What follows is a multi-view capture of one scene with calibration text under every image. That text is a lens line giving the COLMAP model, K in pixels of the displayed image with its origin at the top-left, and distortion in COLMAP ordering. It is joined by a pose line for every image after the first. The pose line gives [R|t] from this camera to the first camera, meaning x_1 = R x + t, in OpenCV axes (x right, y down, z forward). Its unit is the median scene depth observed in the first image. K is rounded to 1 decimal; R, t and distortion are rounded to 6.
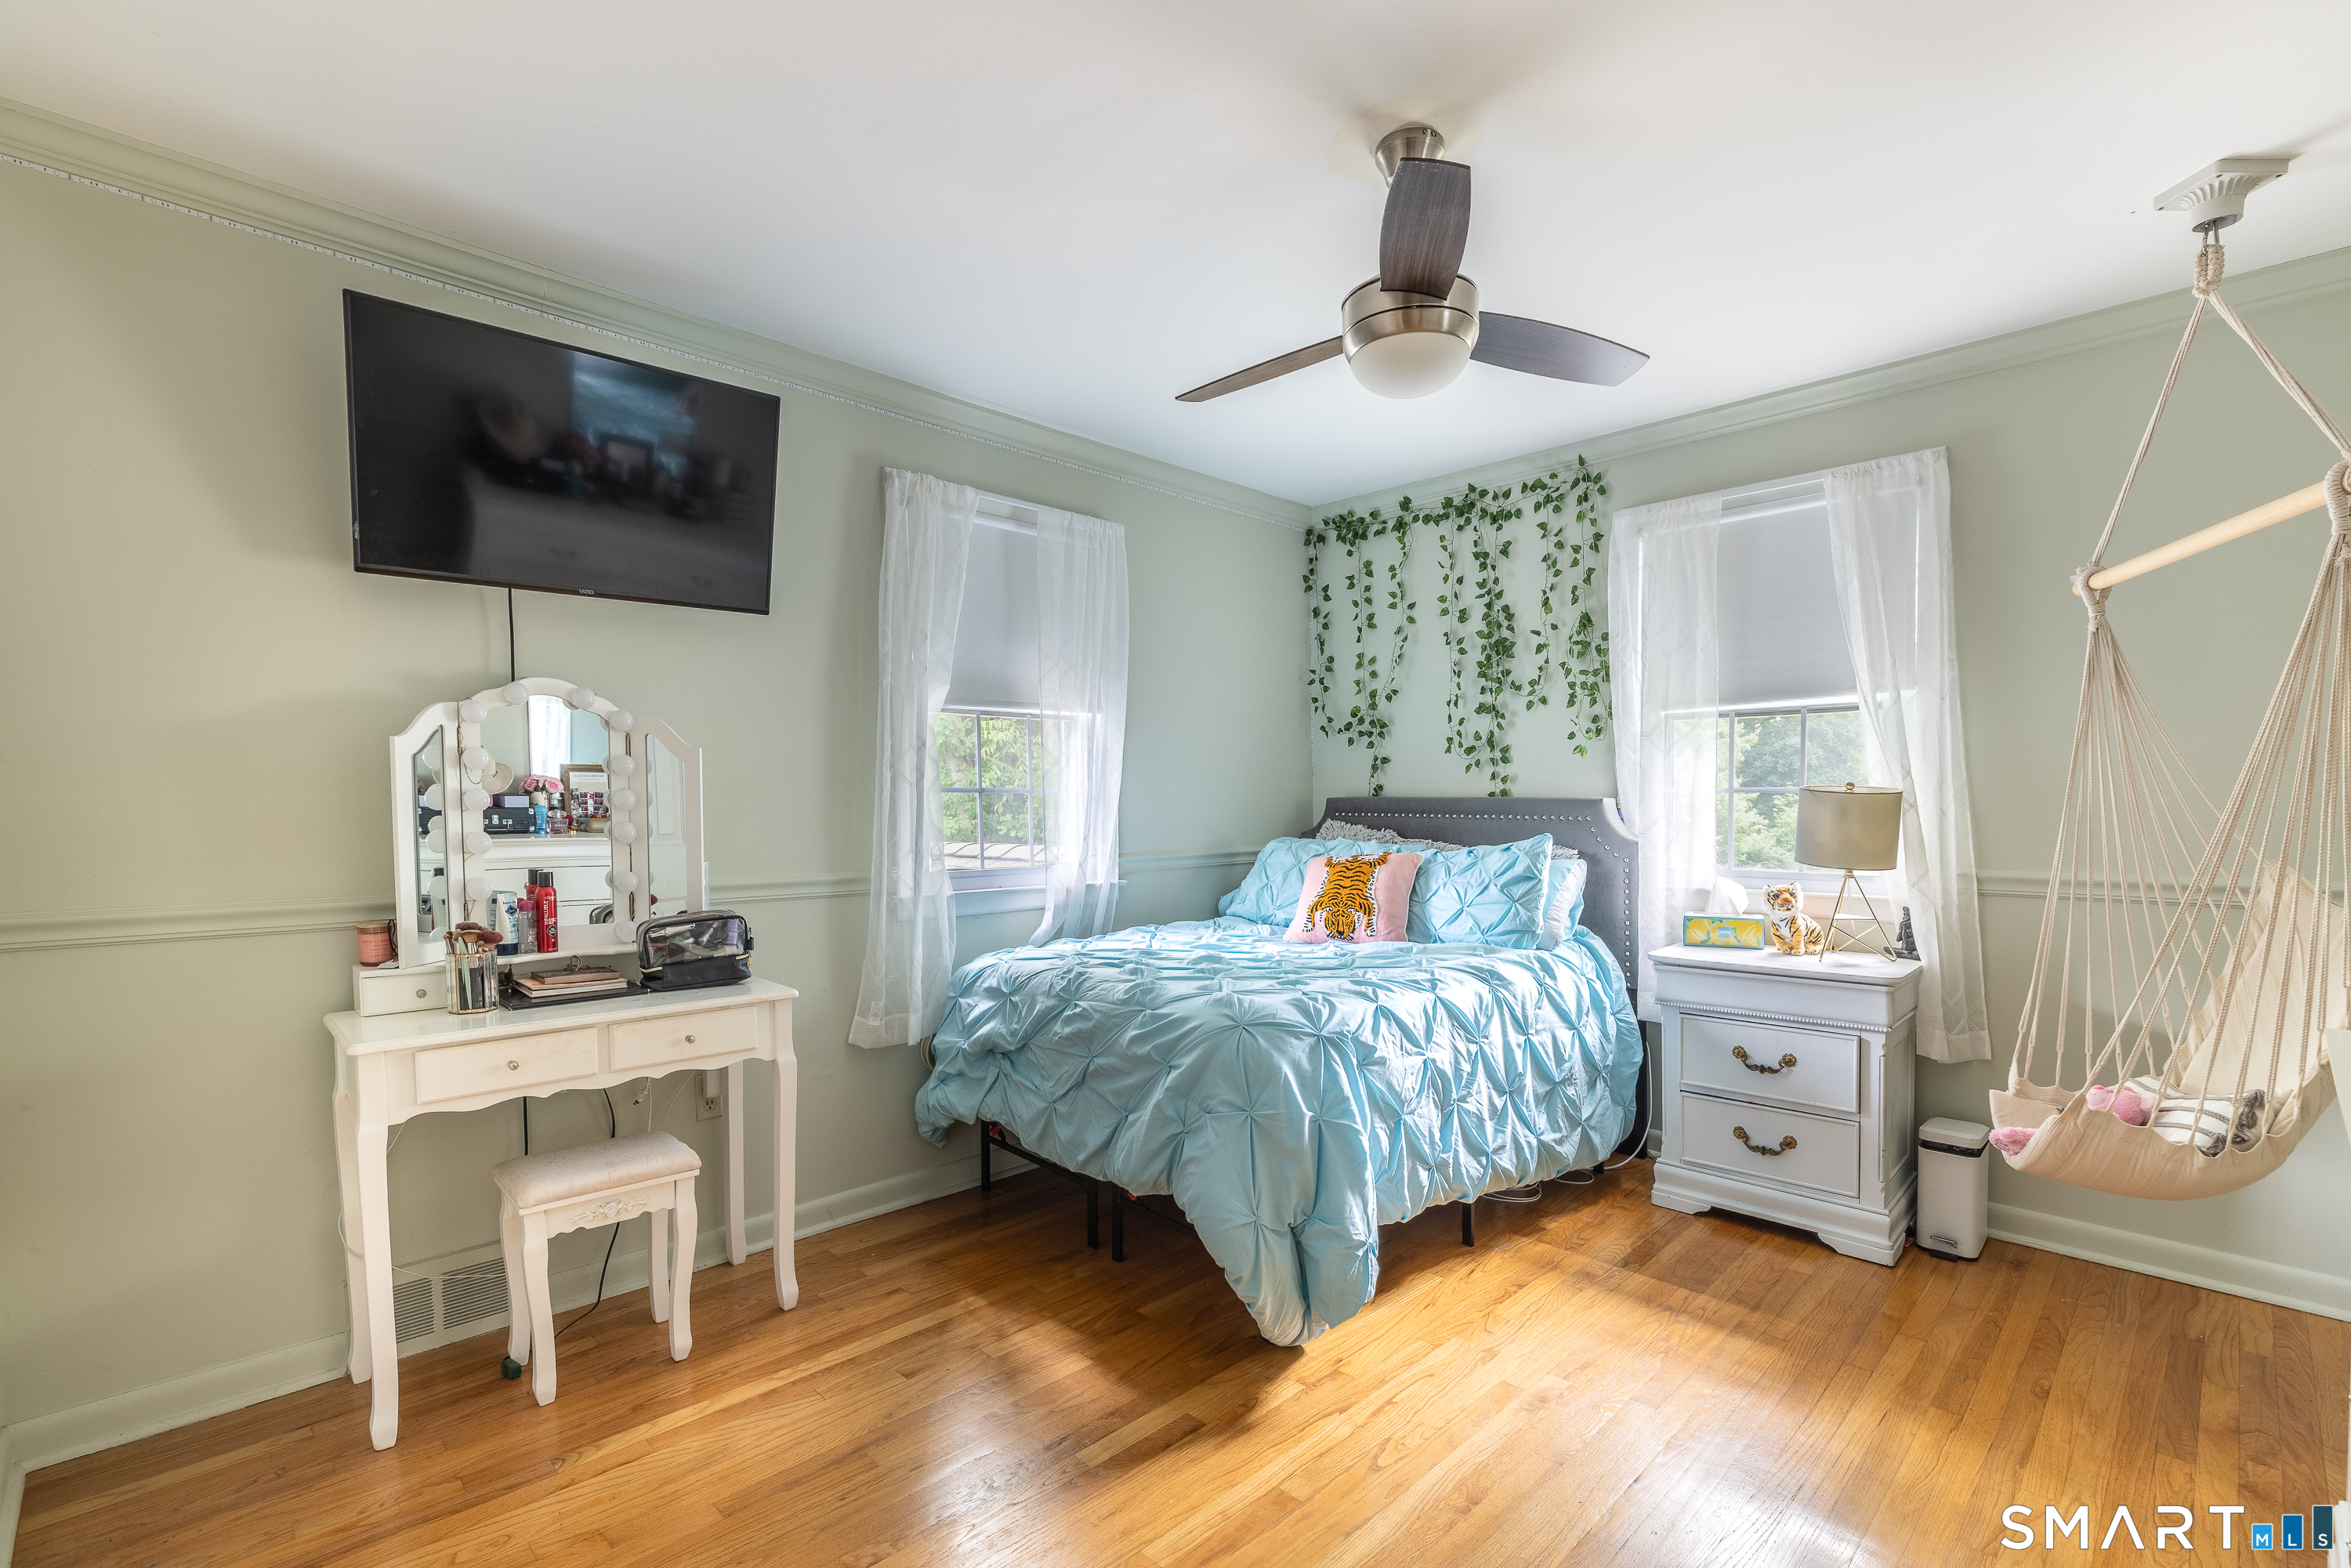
lens RADIAL K [[1031.3, 0, 1169.6], [0, 1031.3, 853.8], [0, 0, 1]] dist [-0.001840, 0.000020]
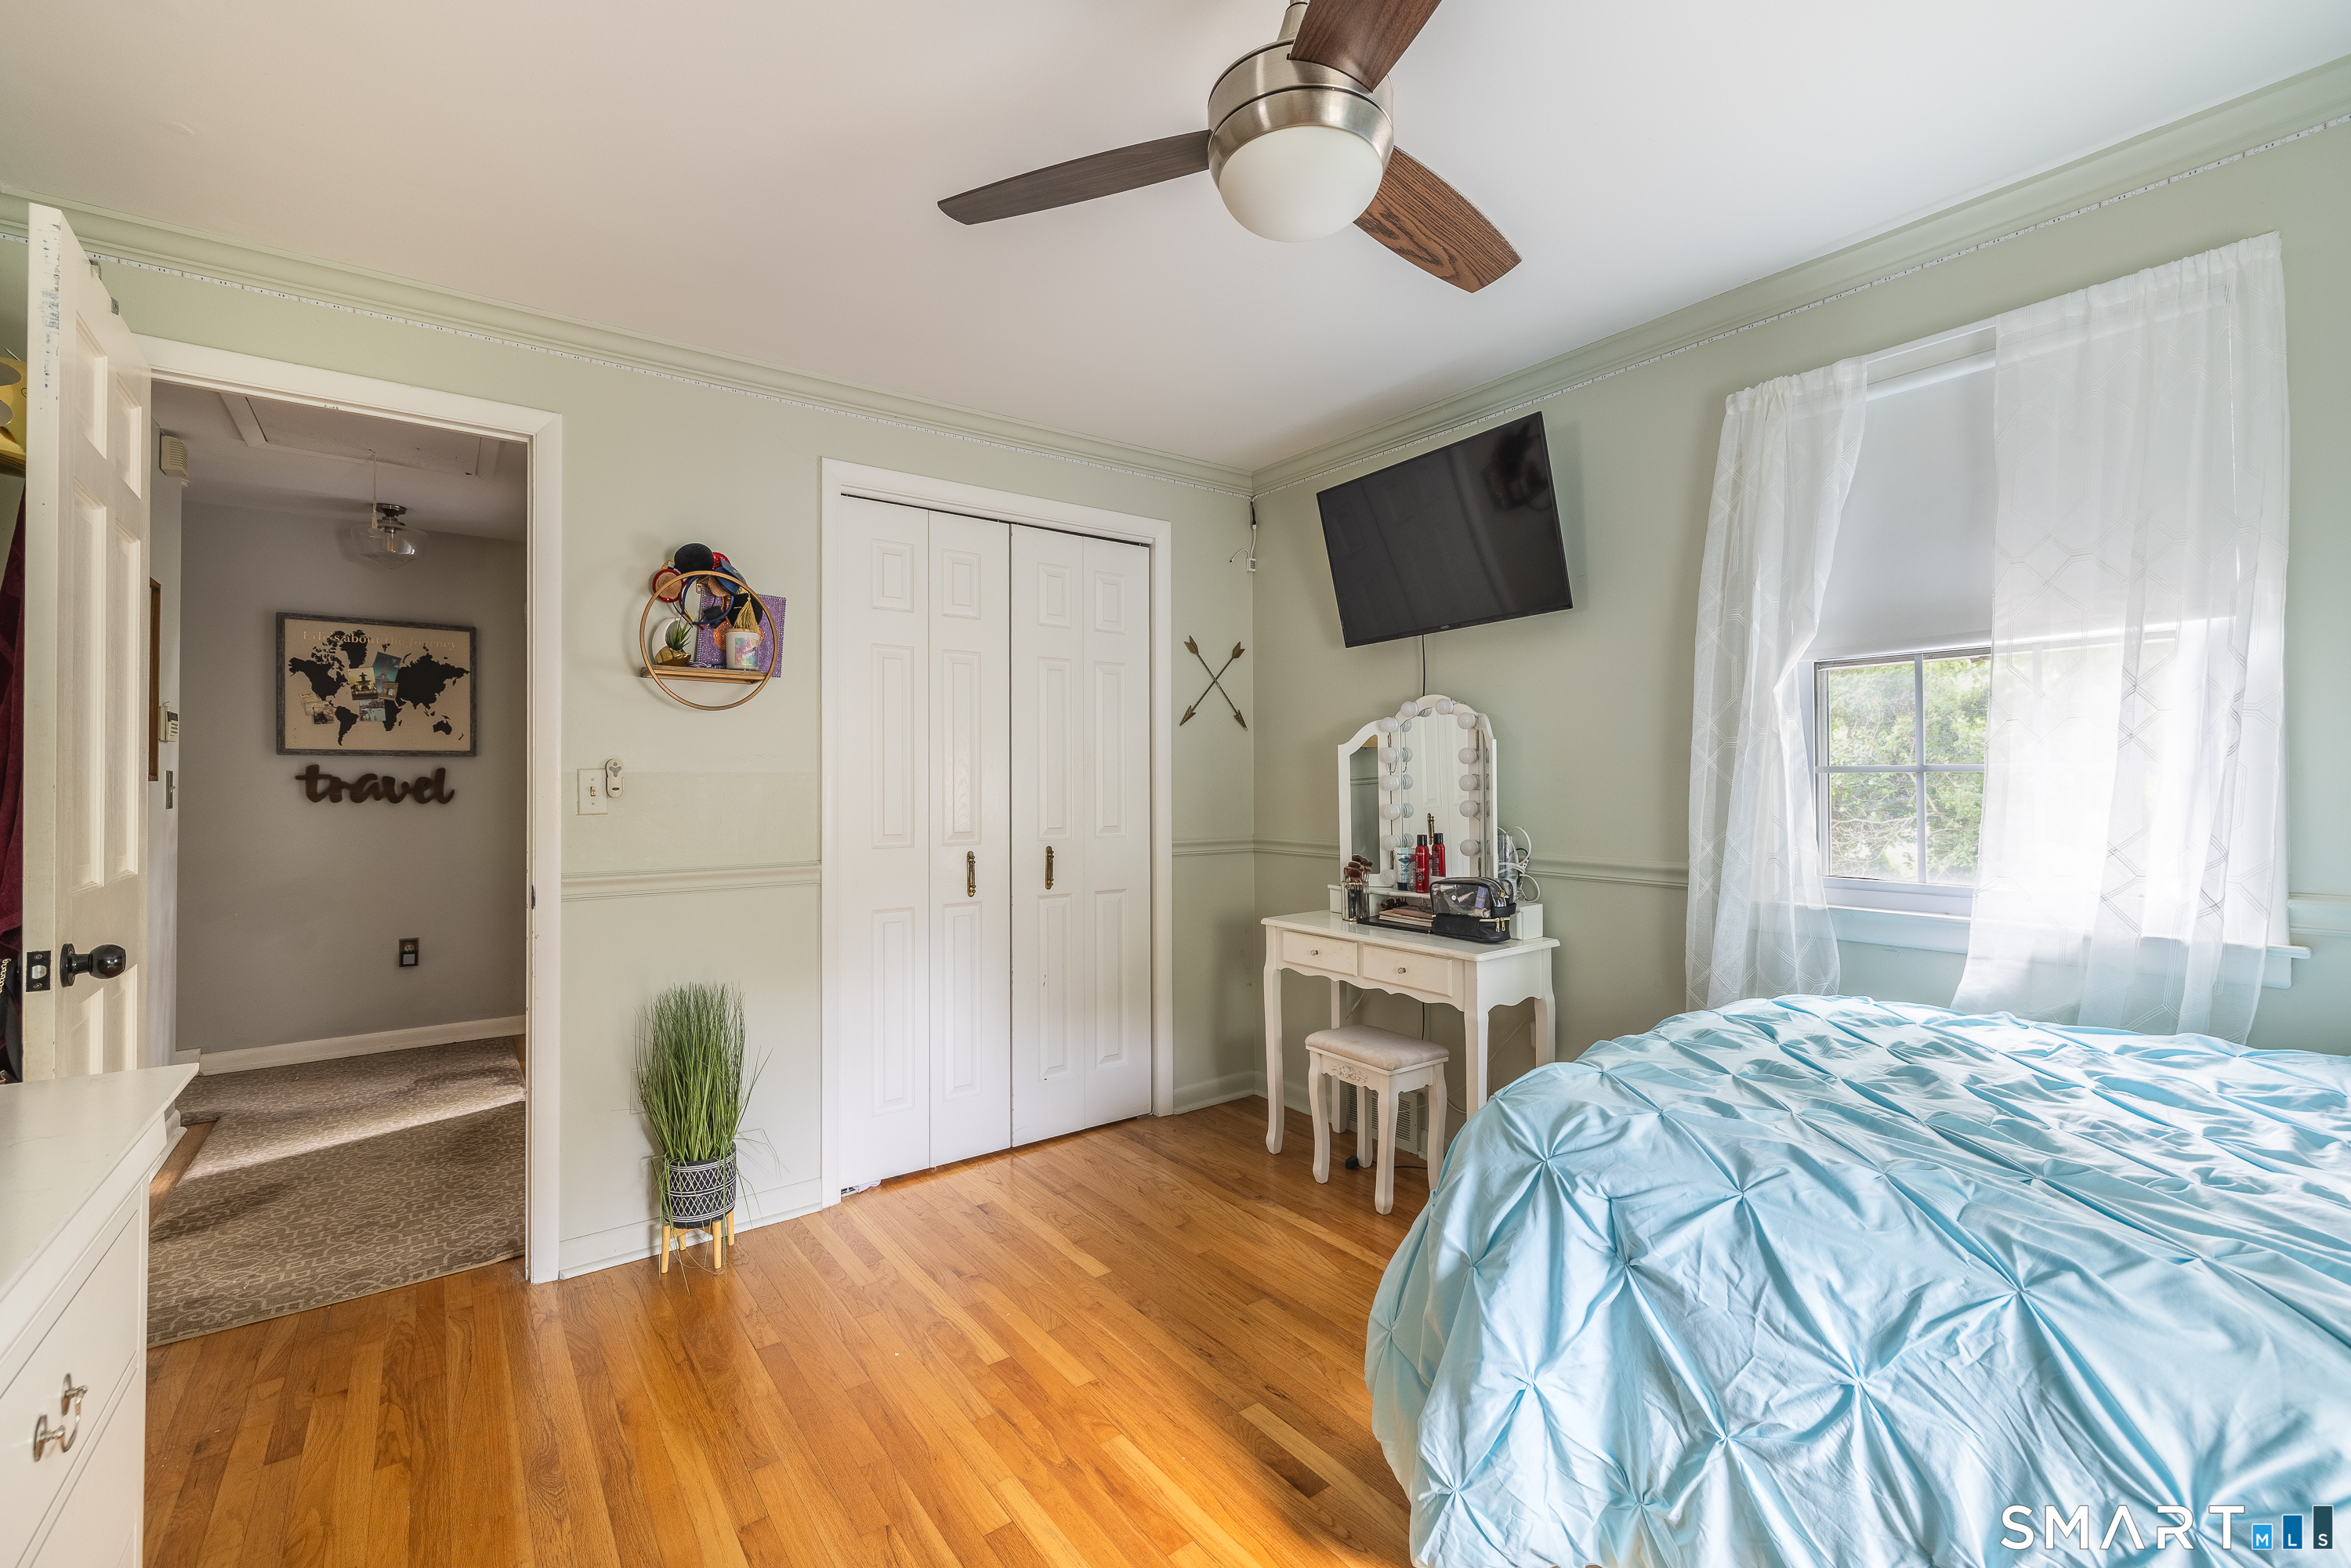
lens RADIAL K [[983.3, 0, 1172.3], [0, 983.3, 791.6], [0, 0, 1]] dist [-0.000885, -0.000507]
pose [[-0.125158, 0.011426, -0.992071, 0.697646], [-0.050876, 0.998544, 0.017919, -0.043366], [0.990831, 0.052716, -0.124395, 0.766160]]
